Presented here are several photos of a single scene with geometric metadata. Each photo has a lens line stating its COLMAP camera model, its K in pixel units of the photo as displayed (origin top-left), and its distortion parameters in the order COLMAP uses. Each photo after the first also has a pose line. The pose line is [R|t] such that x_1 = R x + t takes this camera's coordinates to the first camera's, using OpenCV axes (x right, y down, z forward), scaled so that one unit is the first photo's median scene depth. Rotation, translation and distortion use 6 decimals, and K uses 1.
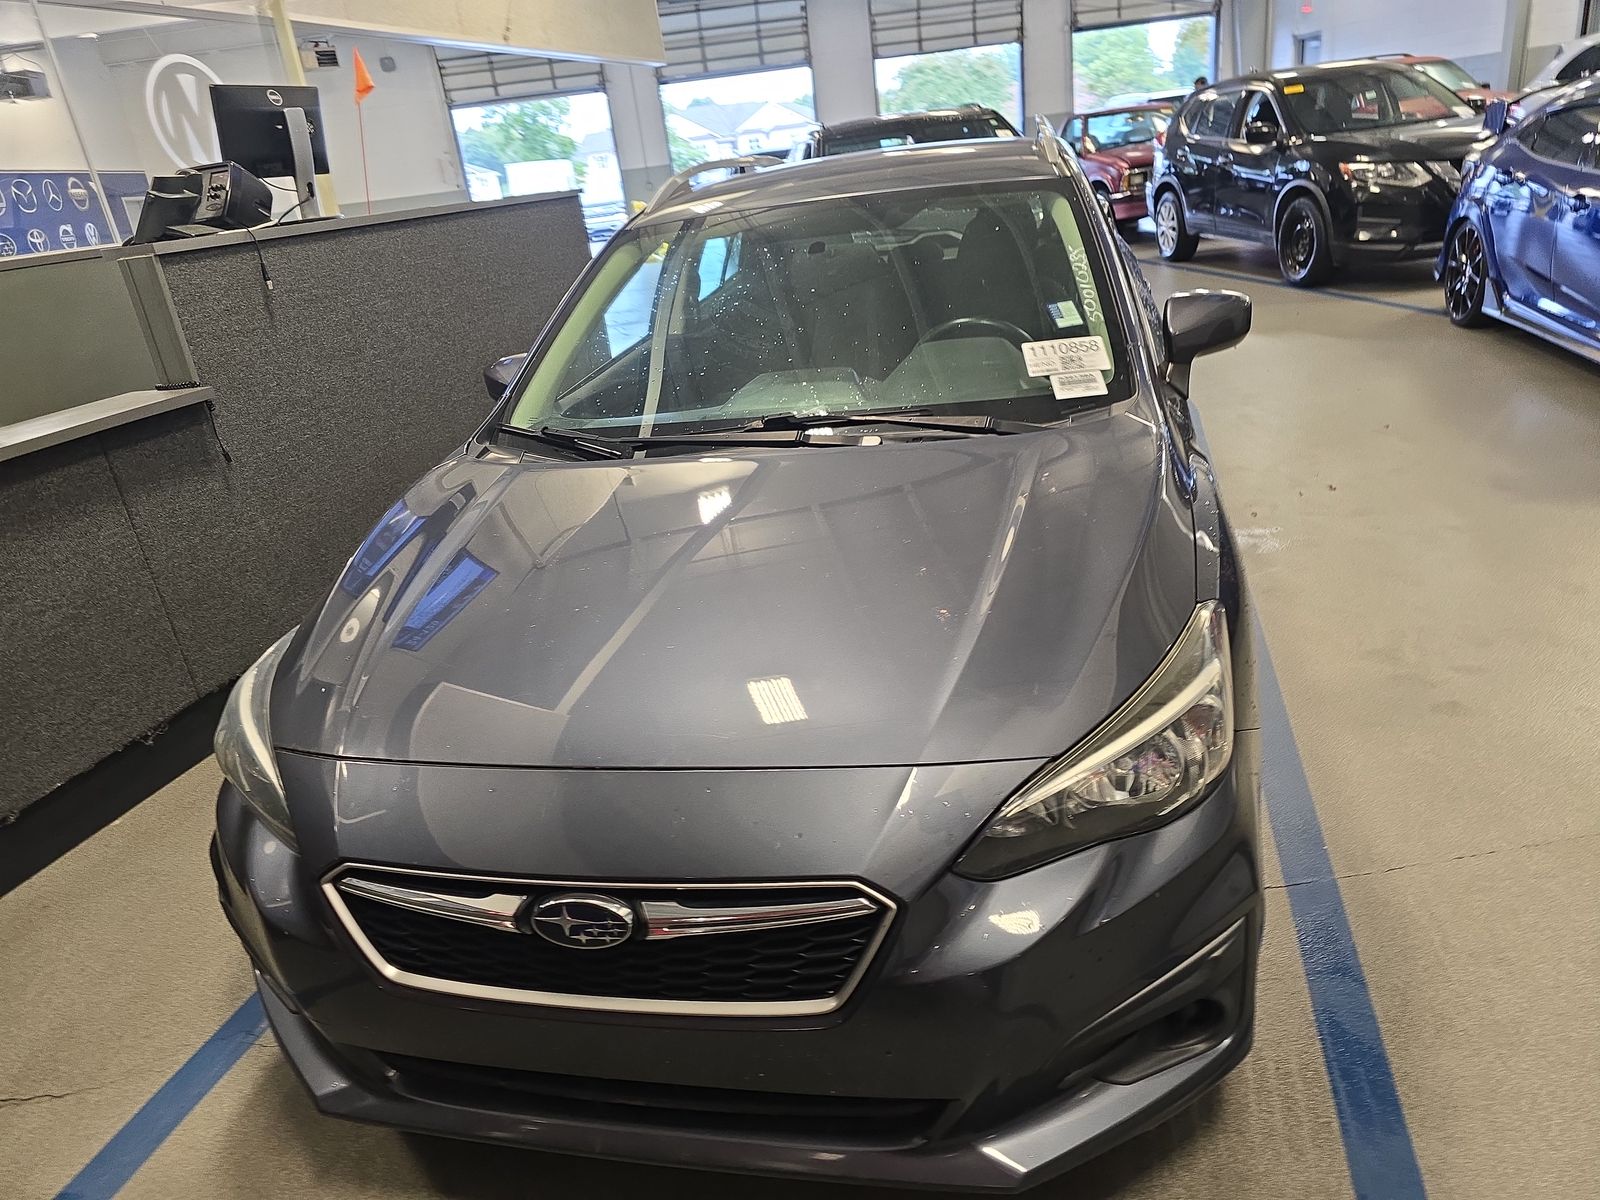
lens RADIAL K [[1085.0, 0, 809.9], [0, 1085.0, 600.3], [0, 0, 1]] dist [0.030280, -0.027184]
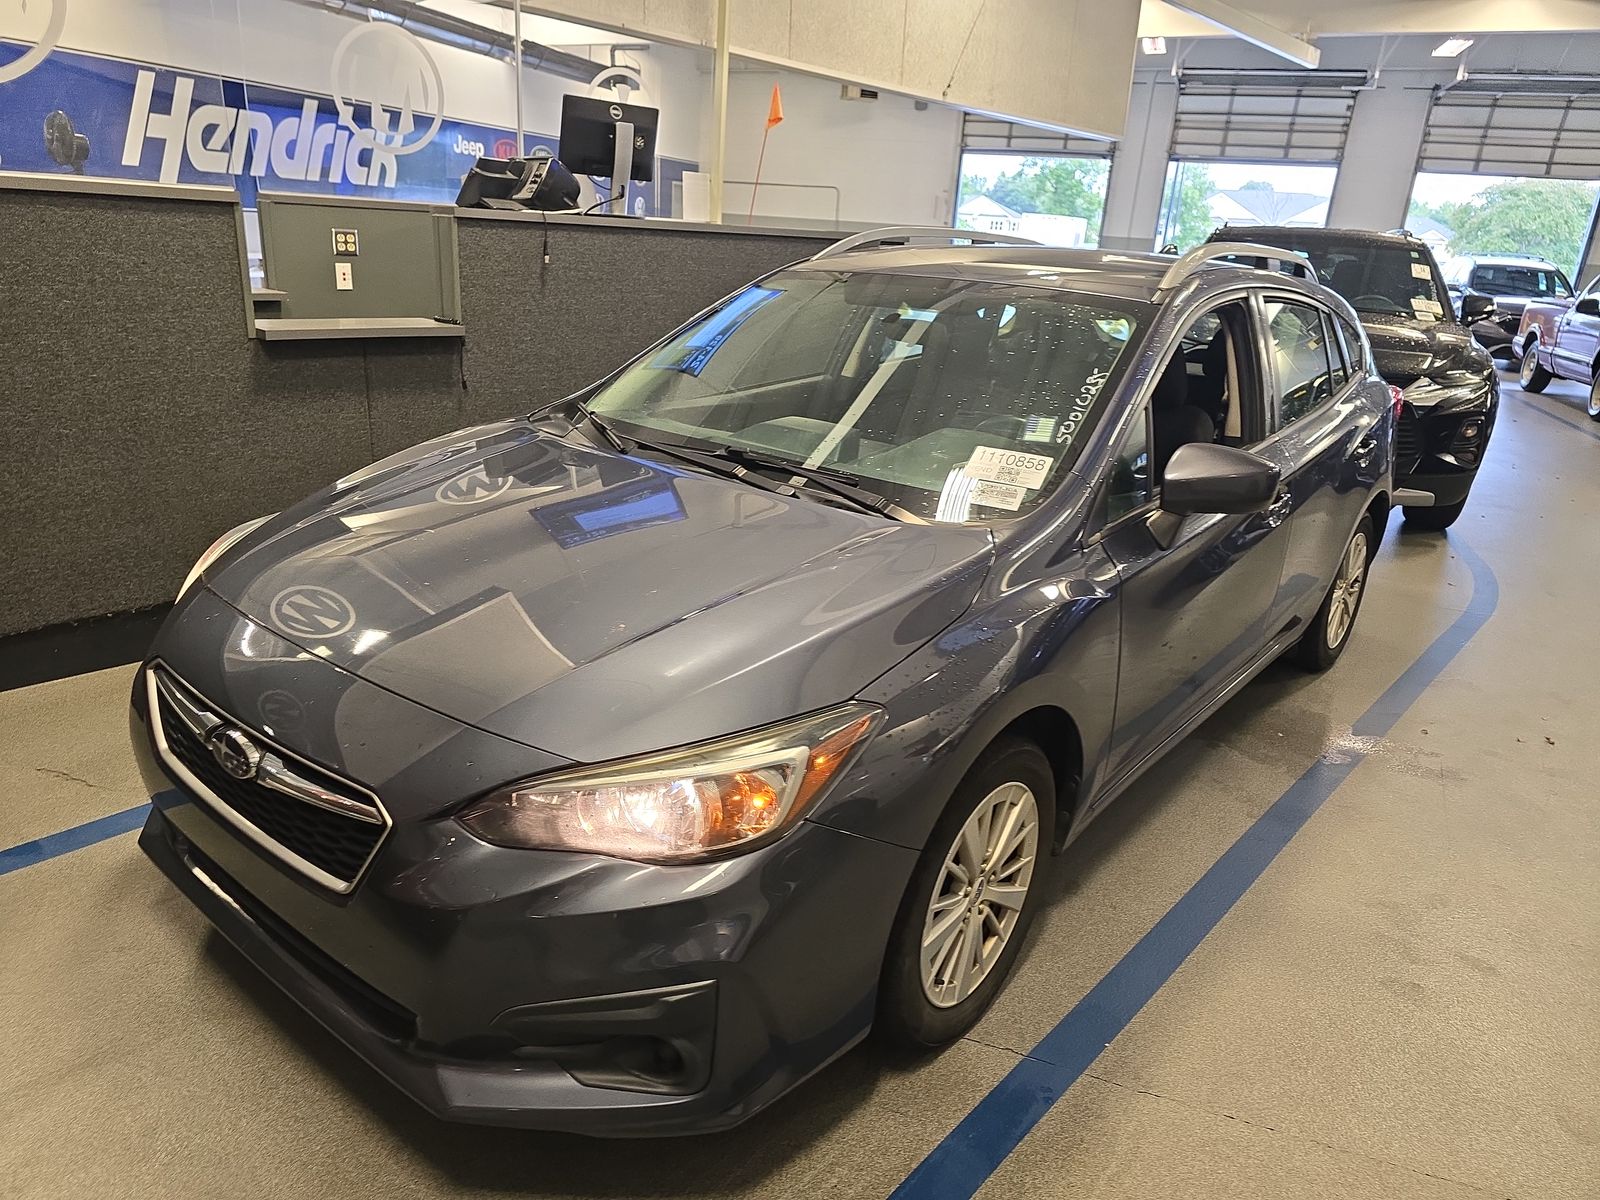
lens RADIAL K [[1085.0, 0, 811.4], [0, 1085.0, 608.4], [0, 0, 1]] dist [0.030280, -0.027184]
pose [[0.881290, 0.307643, -0.358724, 0.296793], [-0.320859, 0.946829, 0.023739, -0.041848], [0.346954, 0.094179, 0.933142, 0.009188]]
